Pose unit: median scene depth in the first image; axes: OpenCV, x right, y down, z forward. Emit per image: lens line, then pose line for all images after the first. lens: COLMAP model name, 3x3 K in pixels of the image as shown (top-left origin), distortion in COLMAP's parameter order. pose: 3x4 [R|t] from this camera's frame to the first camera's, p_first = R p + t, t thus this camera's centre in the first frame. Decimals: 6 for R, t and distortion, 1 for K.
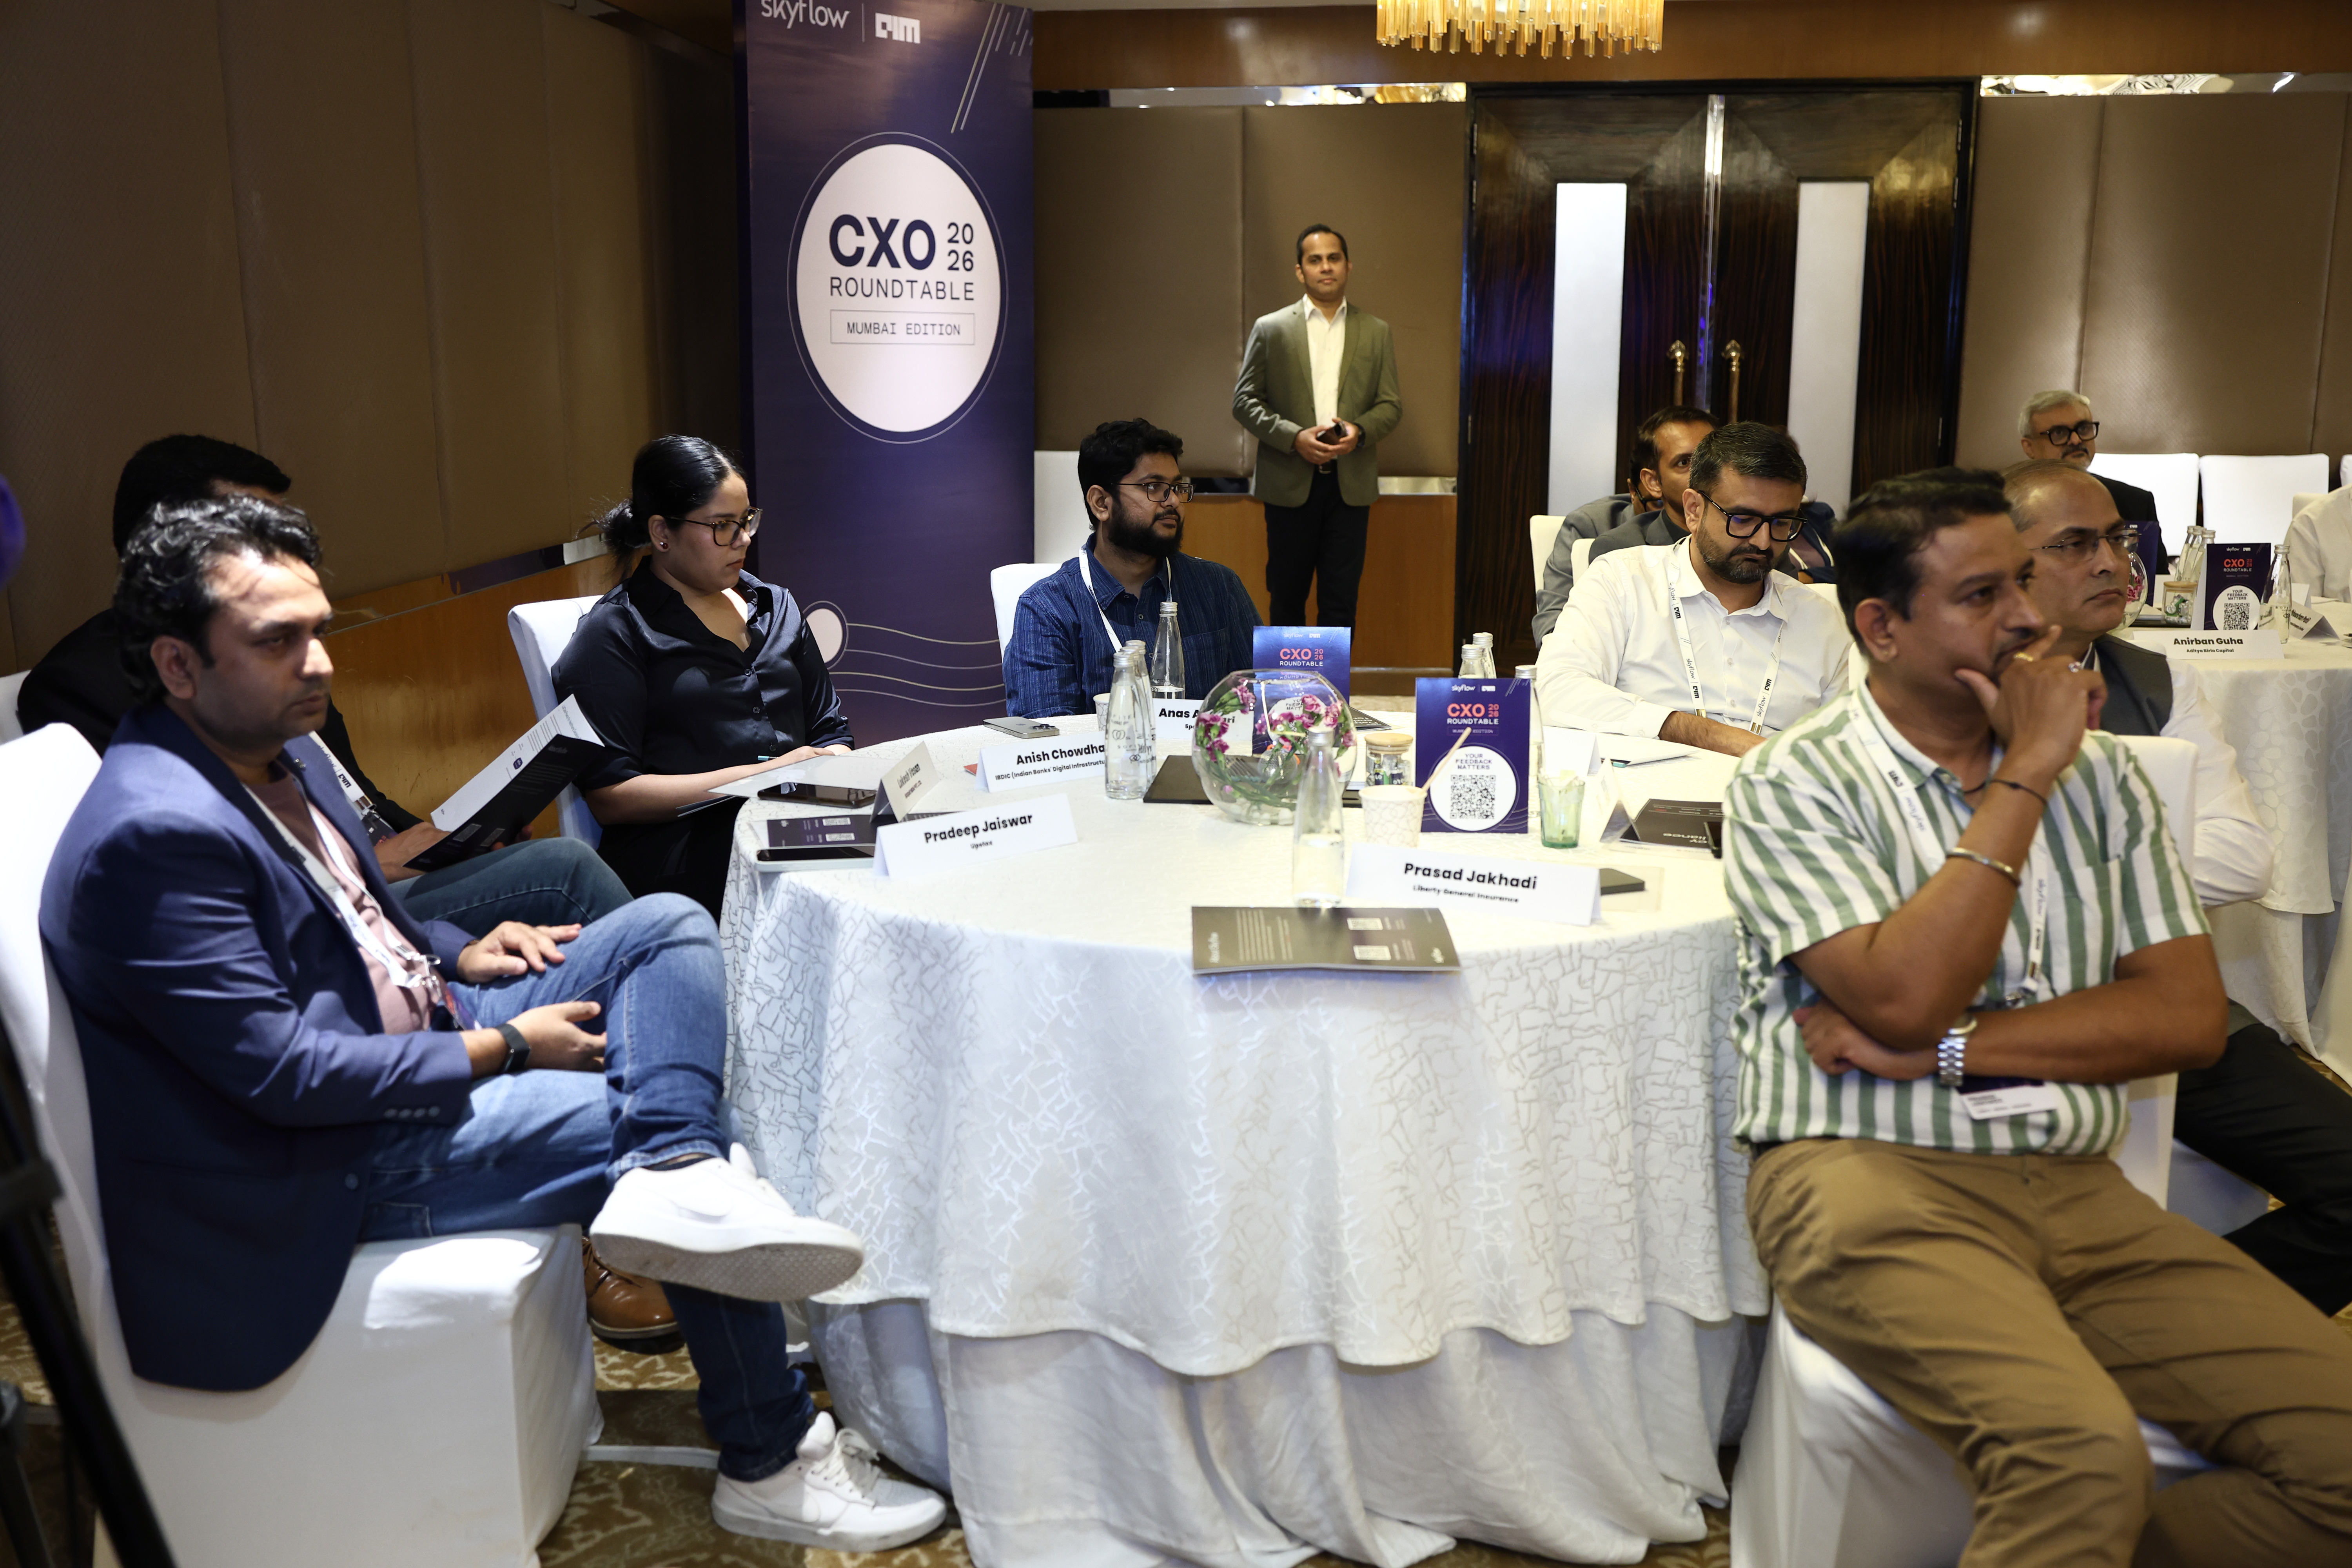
lens RADIAL K [[2133.5, 0, 1176.0], [0, 2133.5, 784.0], [0, 0, 1]] dist [-0.013169, 0.013768]
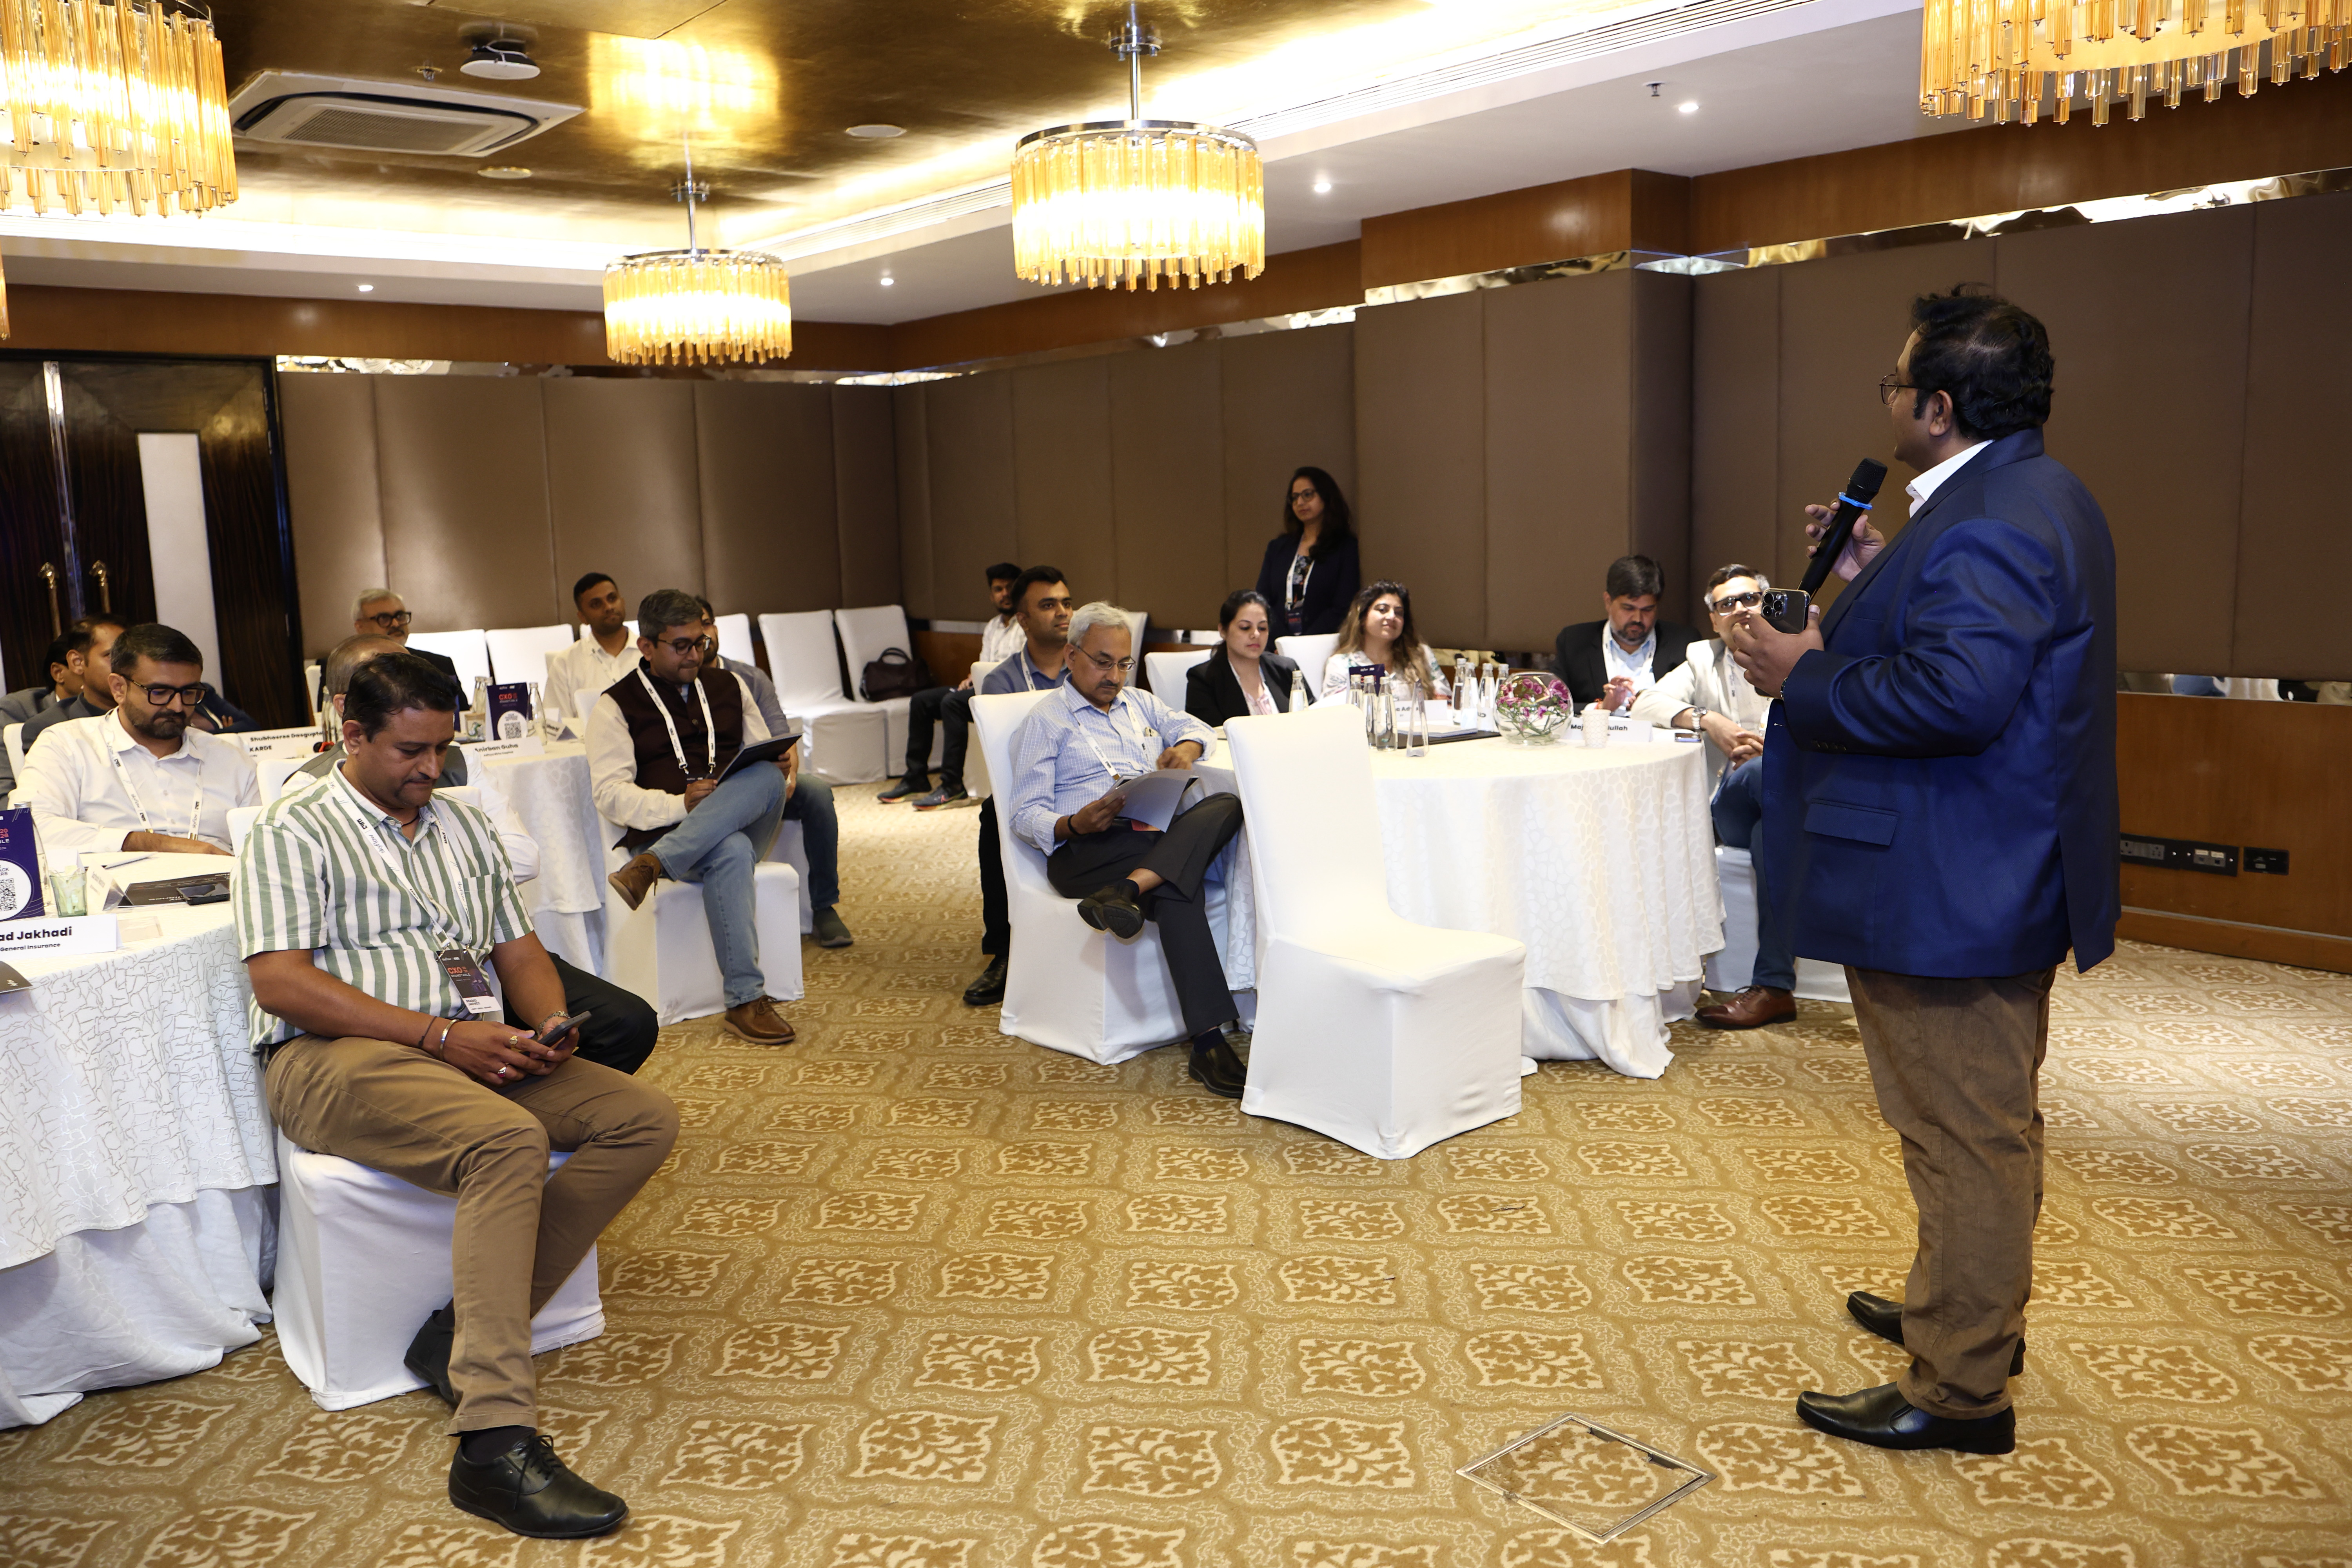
lens RADIAL K [[1820.9, 0, 1176.0], [0, 1820.9, 784.0], [0, 0, 1]] dist [-0.009362, -0.006385]
pose [[0.697618, -0.118750, 0.706560, -0.121399], [0.170357, 0.985379, -0.002591, 0.054087], [-0.695922, 0.122175, 0.707648, -0.314182]]
